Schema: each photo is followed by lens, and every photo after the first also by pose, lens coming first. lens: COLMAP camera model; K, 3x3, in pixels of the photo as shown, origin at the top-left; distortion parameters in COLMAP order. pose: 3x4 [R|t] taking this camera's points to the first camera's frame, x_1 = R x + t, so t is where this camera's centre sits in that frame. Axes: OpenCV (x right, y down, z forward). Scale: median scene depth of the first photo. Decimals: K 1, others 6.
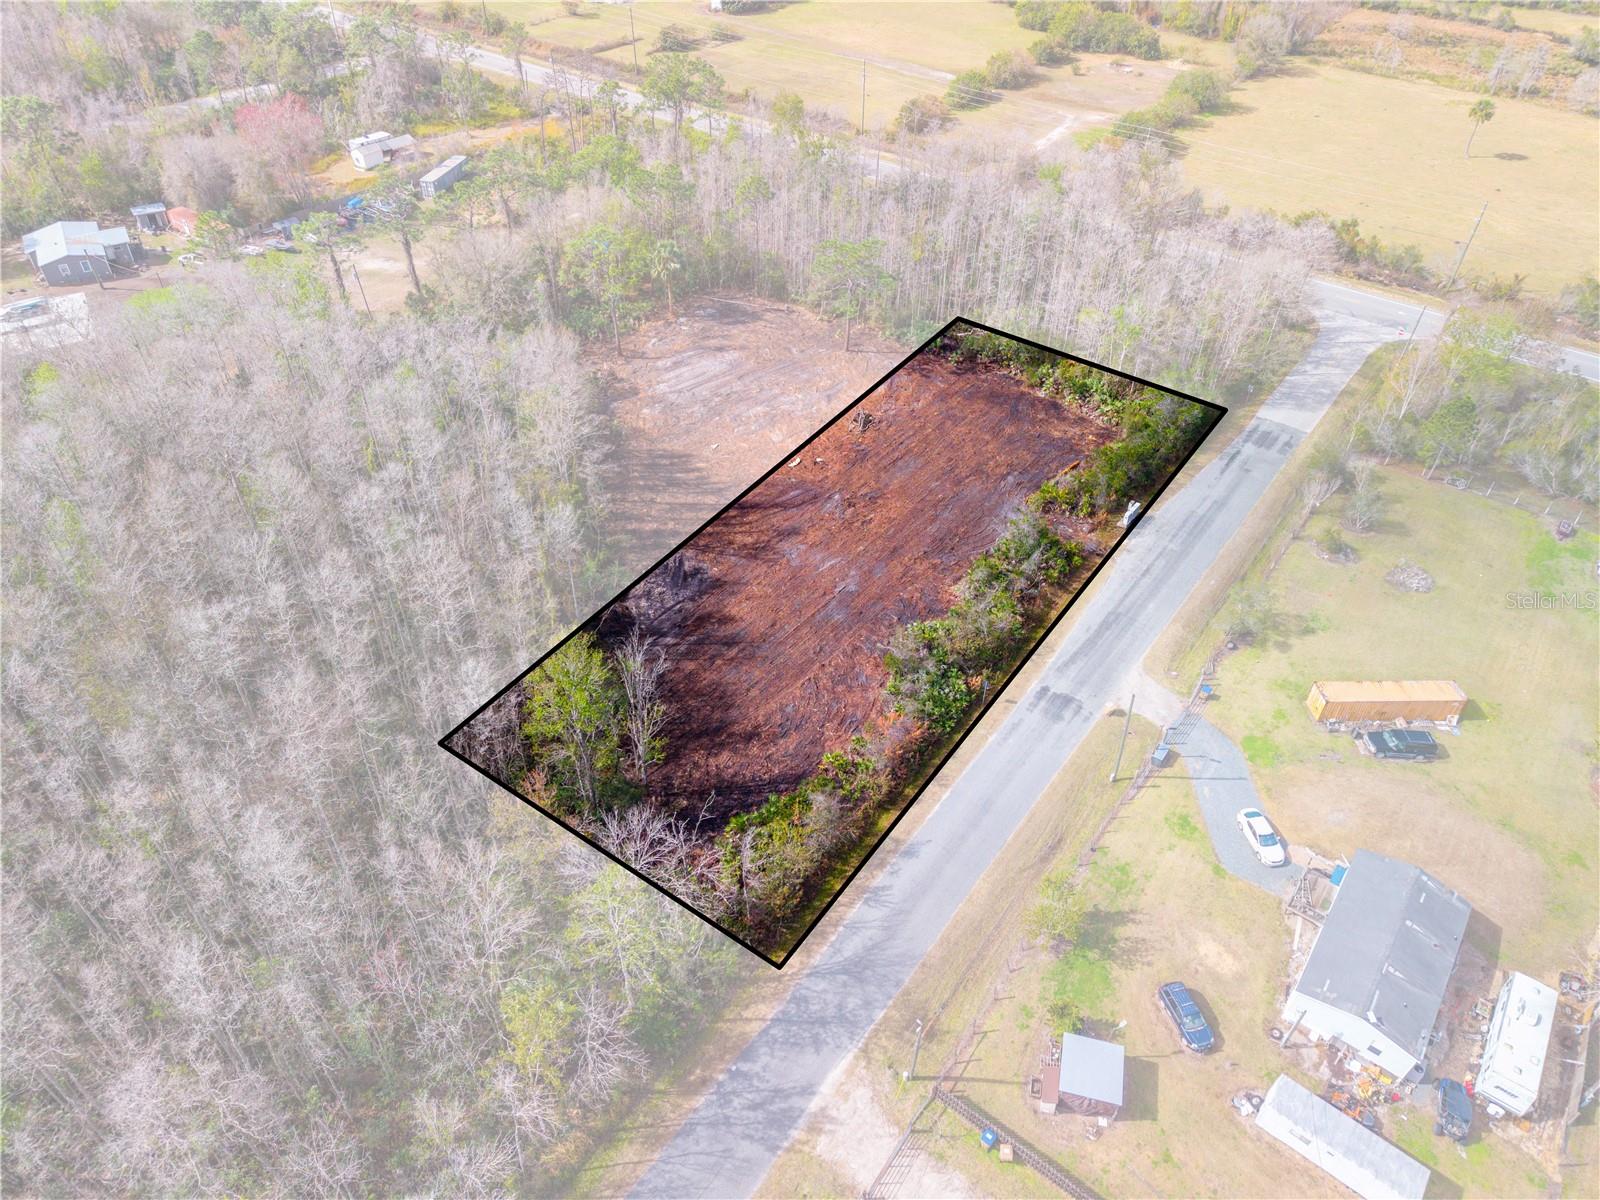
lens RADIAL K [[1067.0, 0, 793.9], [0, 1067.0, 588.5], [0, 0, 1]] dist [0.027570, -0.022958]
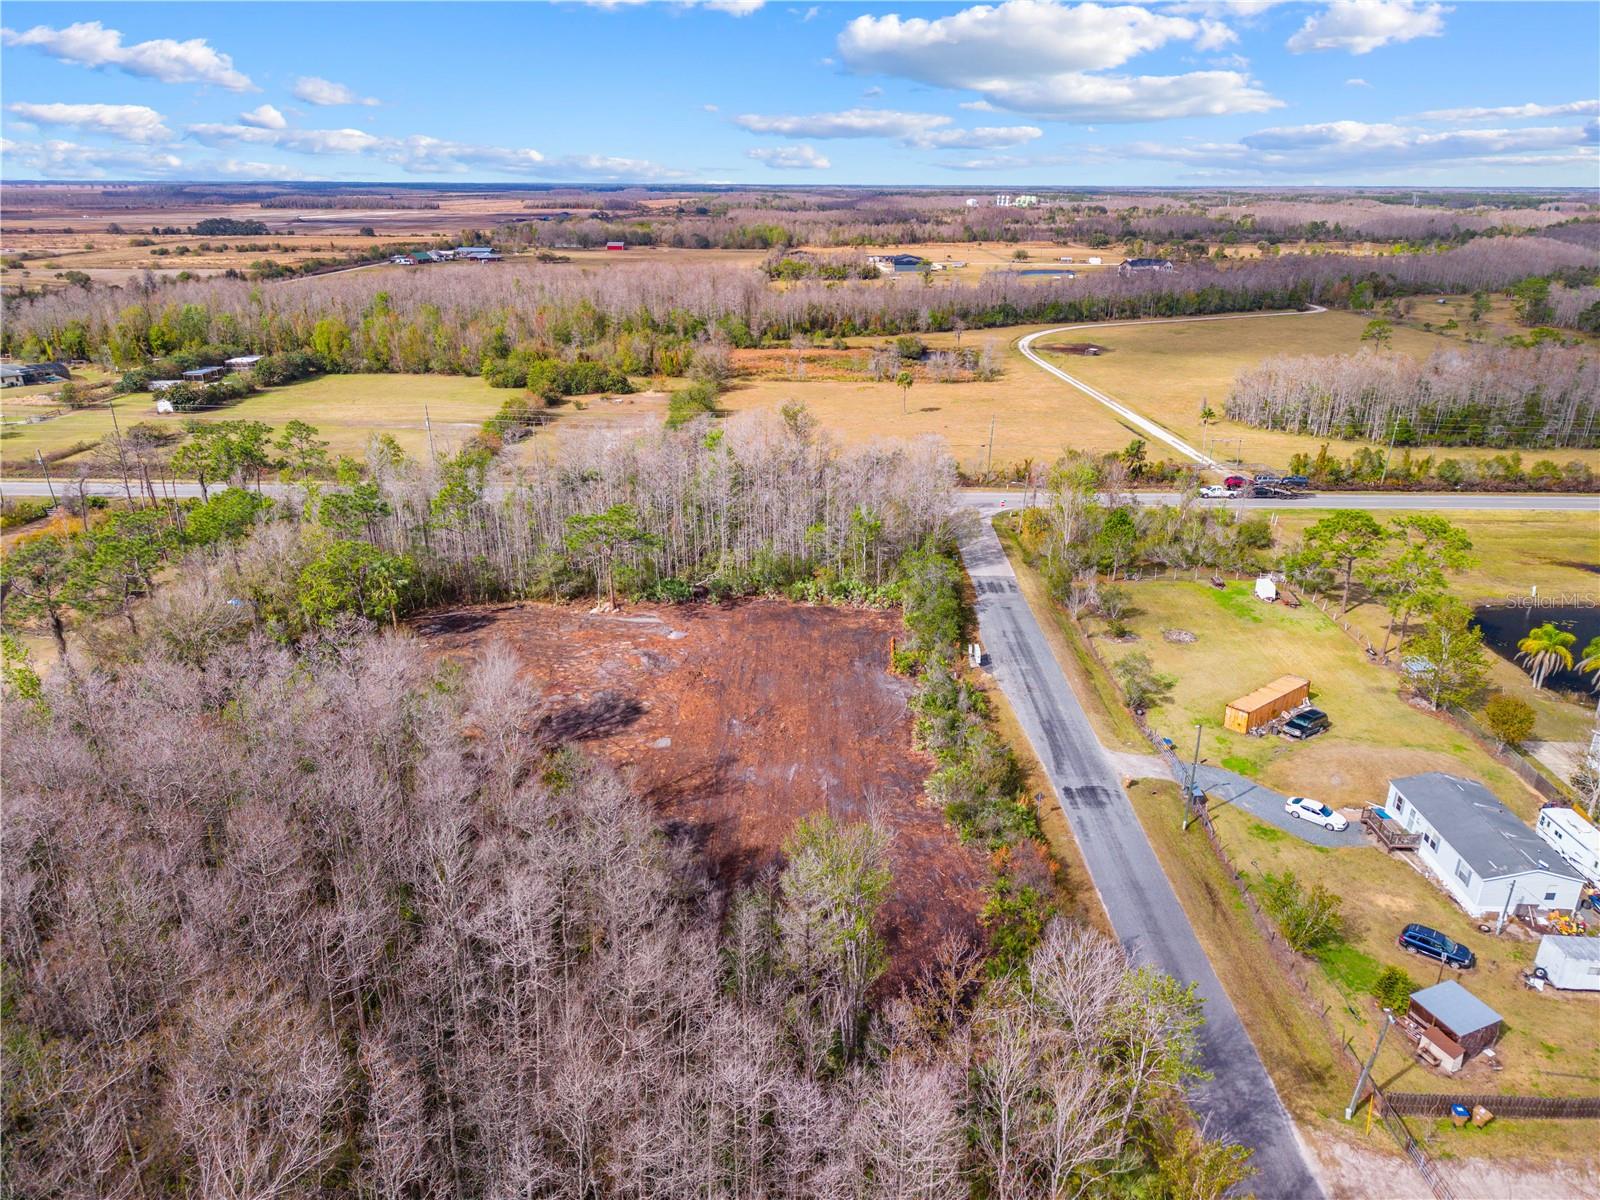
lens RADIAL K [[1067.0, 0, 792.5], [0, 1067.0, 592.9], [0, 0, 1]] dist [0.027570, -0.022958]
pose [[0.808401, -0.221412, 0.545404, -0.415641], [0.392113, 0.893610, -0.218423, 0.038267], [-0.439017, 0.390433, 0.809213, 0.166422]]
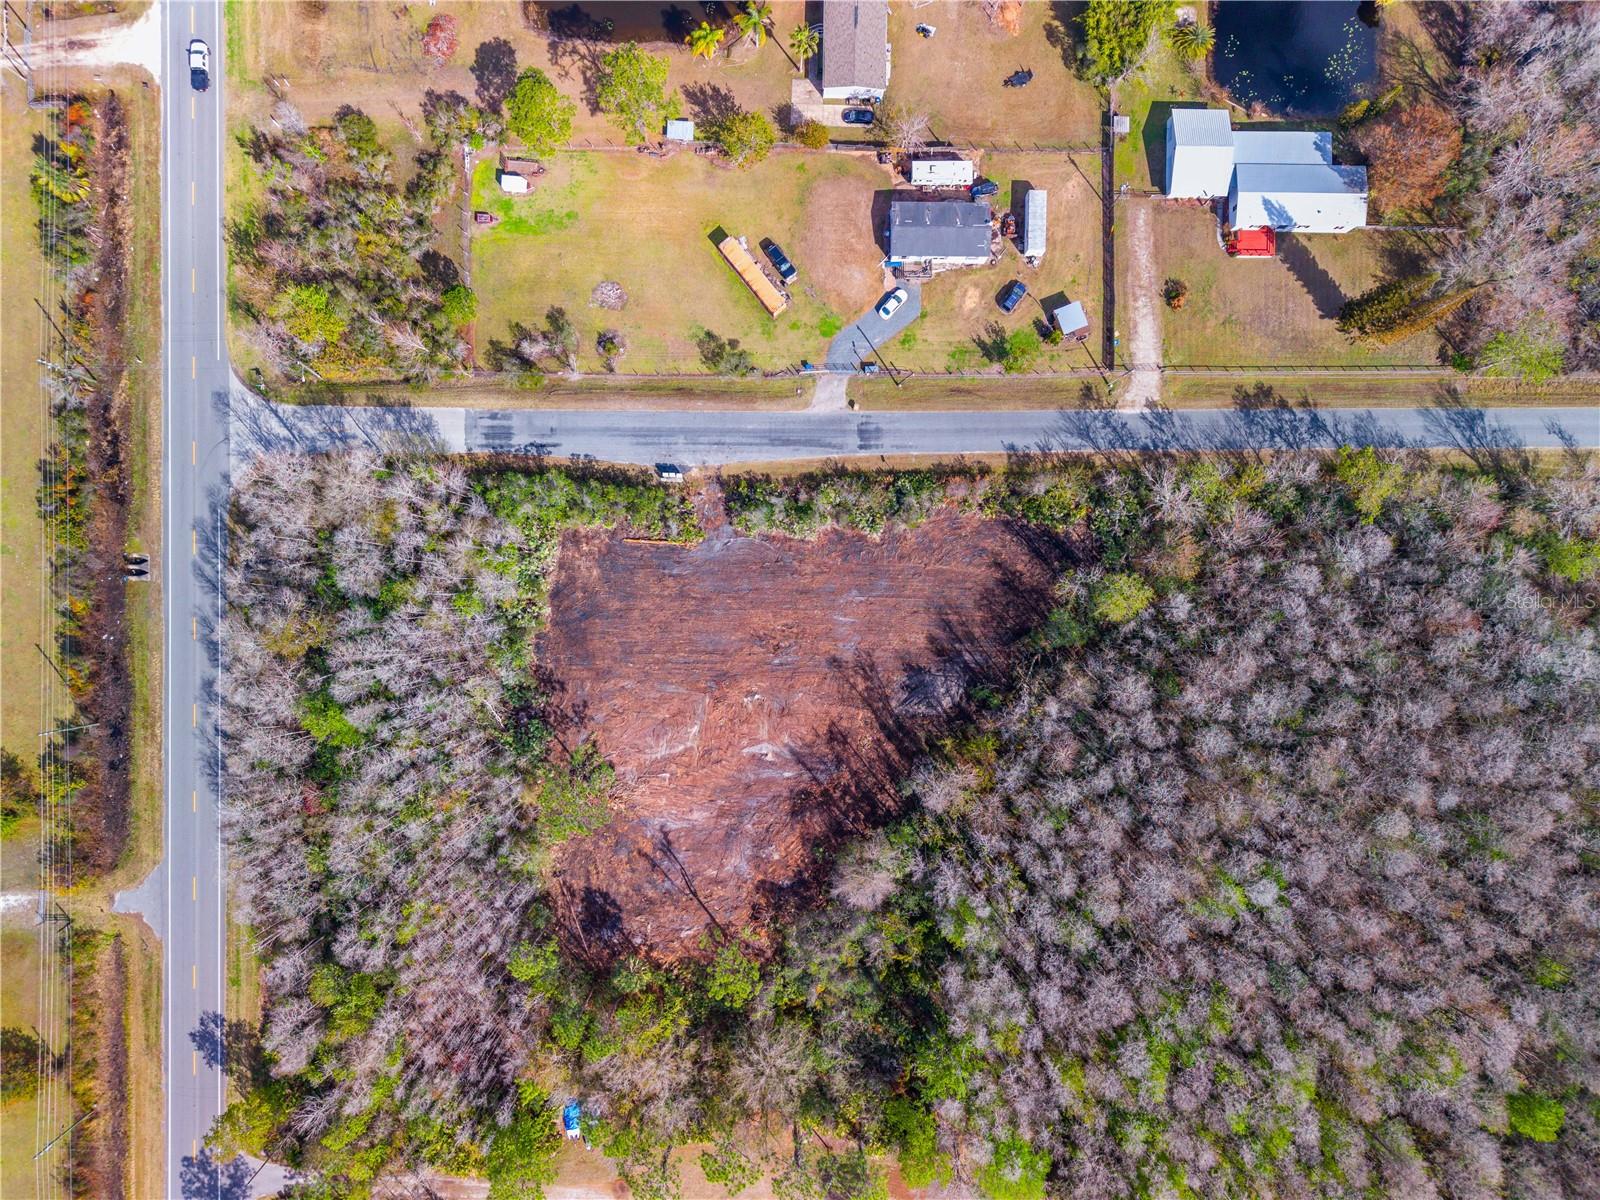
lens RADIAL K [[1067.0, 0, 805.1], [0, 1067.0, 607.8], [0, 0, 1]] dist [0.027570, -0.022958]
pose [[-0.606221, -0.794727, -0.030096, 0.115228], [0.494290, -0.406152, 0.768582, -1.082391], [-0.623036, 0.451055, 0.639043, 0.095831]]
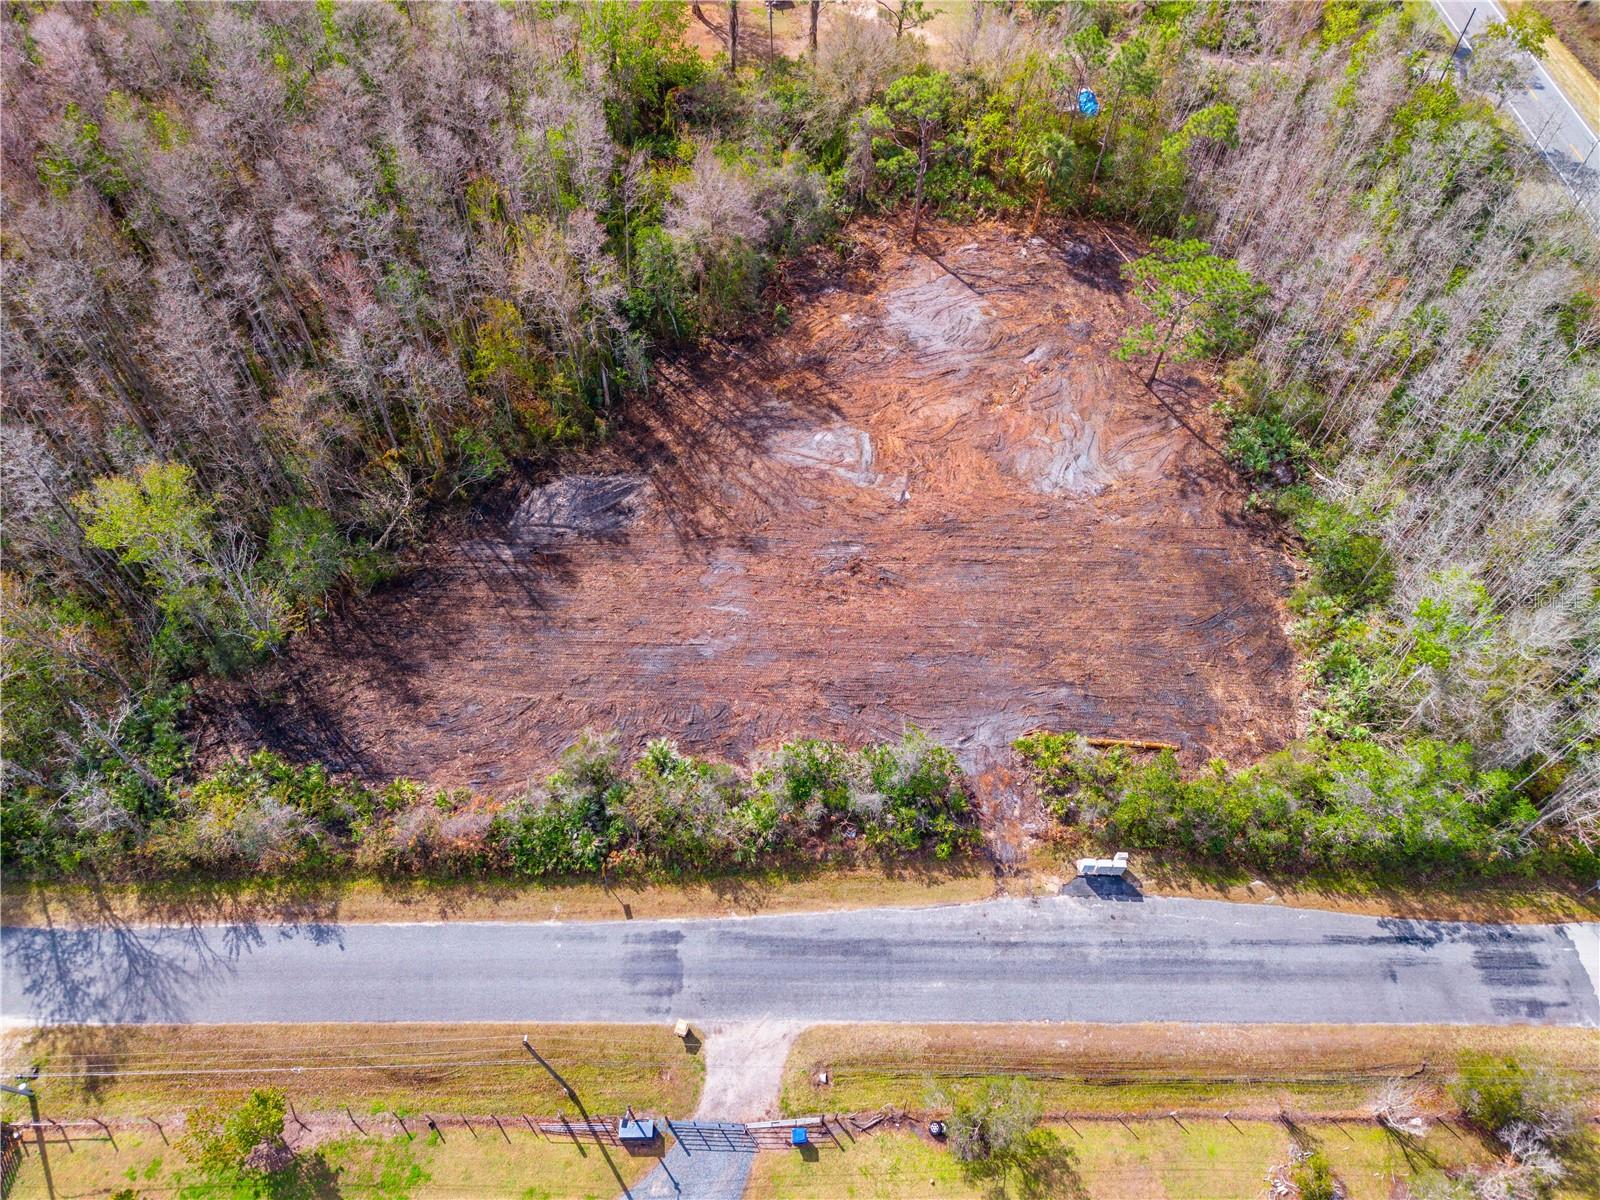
lens RADIAL K [[1067.0, 0, 799.9], [0, 1067.0, 599.5], [0, 0, 1]] dist [0.027570, -0.022958]
pose [[0.608652, 0.645590, -0.461255, 0.386526], [-0.531615, 0.763371, 0.366946, -0.314921], [0.589006, 0.021867, 0.807833, 0.386387]]
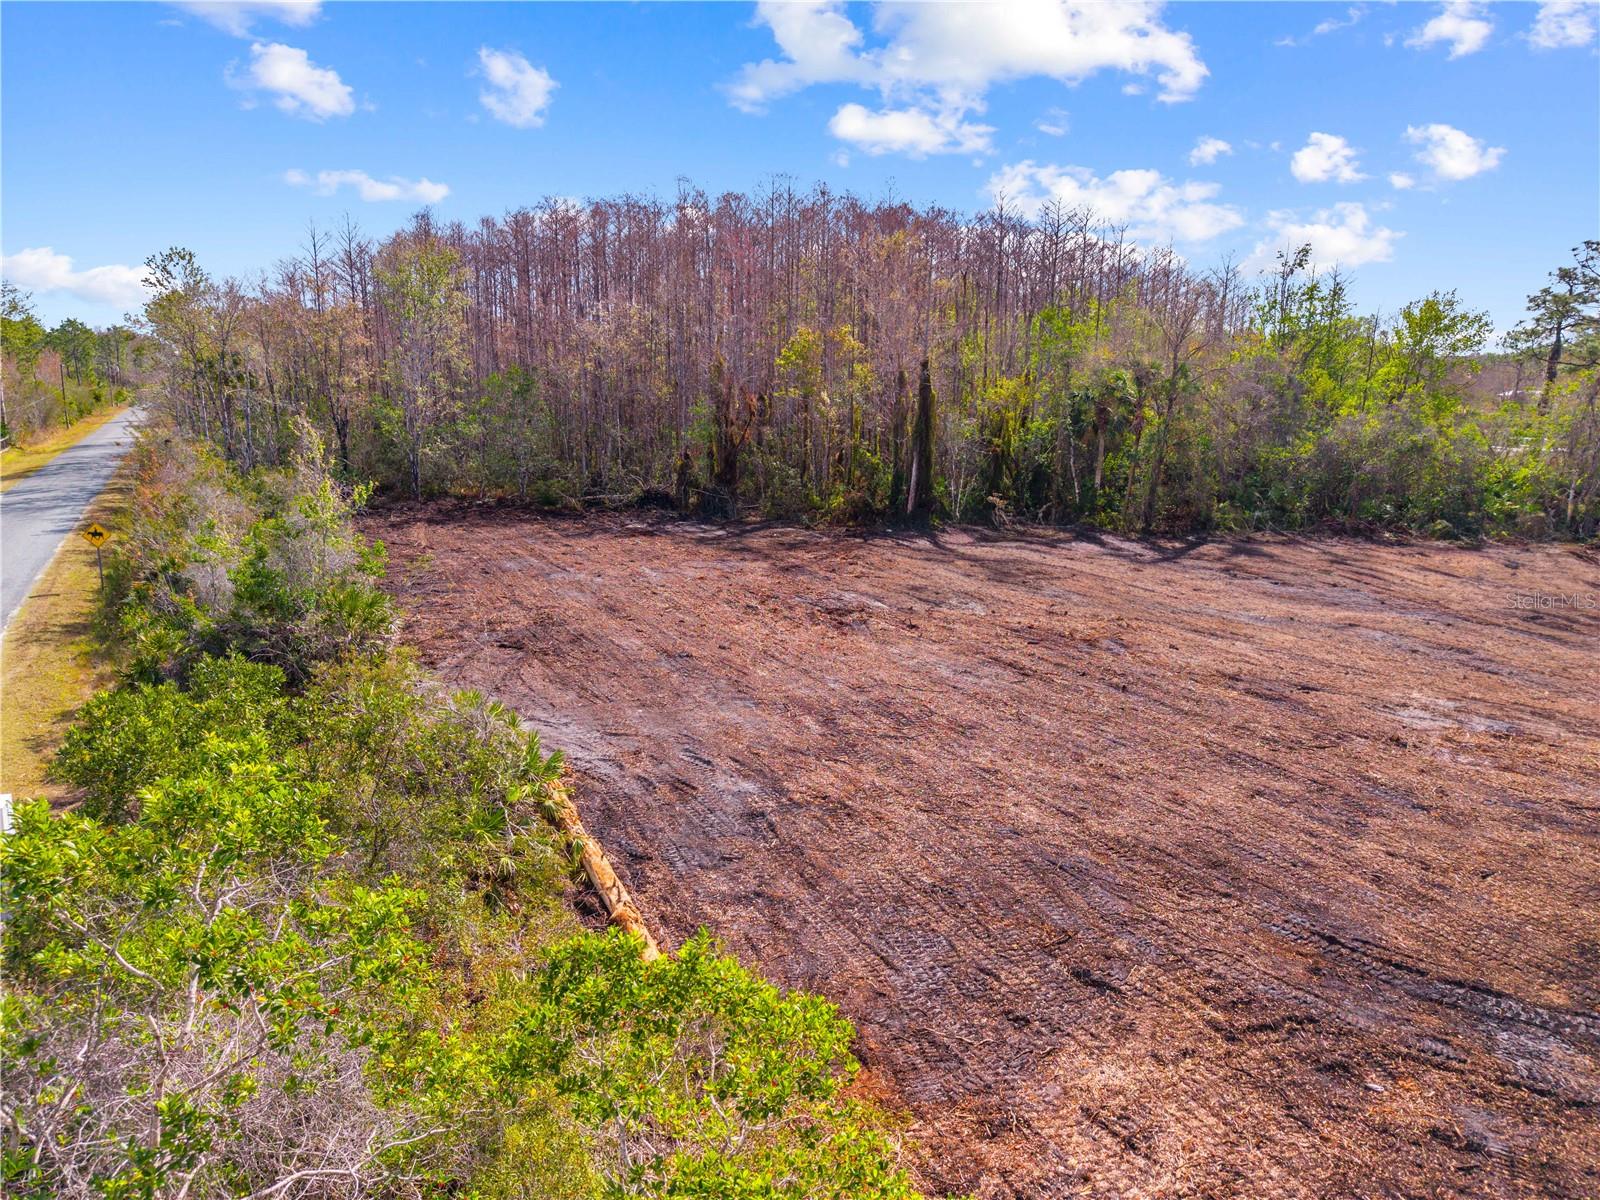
lens RADIAL K [[1067.0, 0, 802.9], [0, 1067.0, 601.2], [0, 0, 1]] dist [0.027570, -0.022958]
pose [[-0.414851, 0.183156, -0.891265, 0.388345], [-0.605265, 0.675826, 0.420611, -0.229754], [0.679378, 0.713942, -0.169509, 1.057927]]
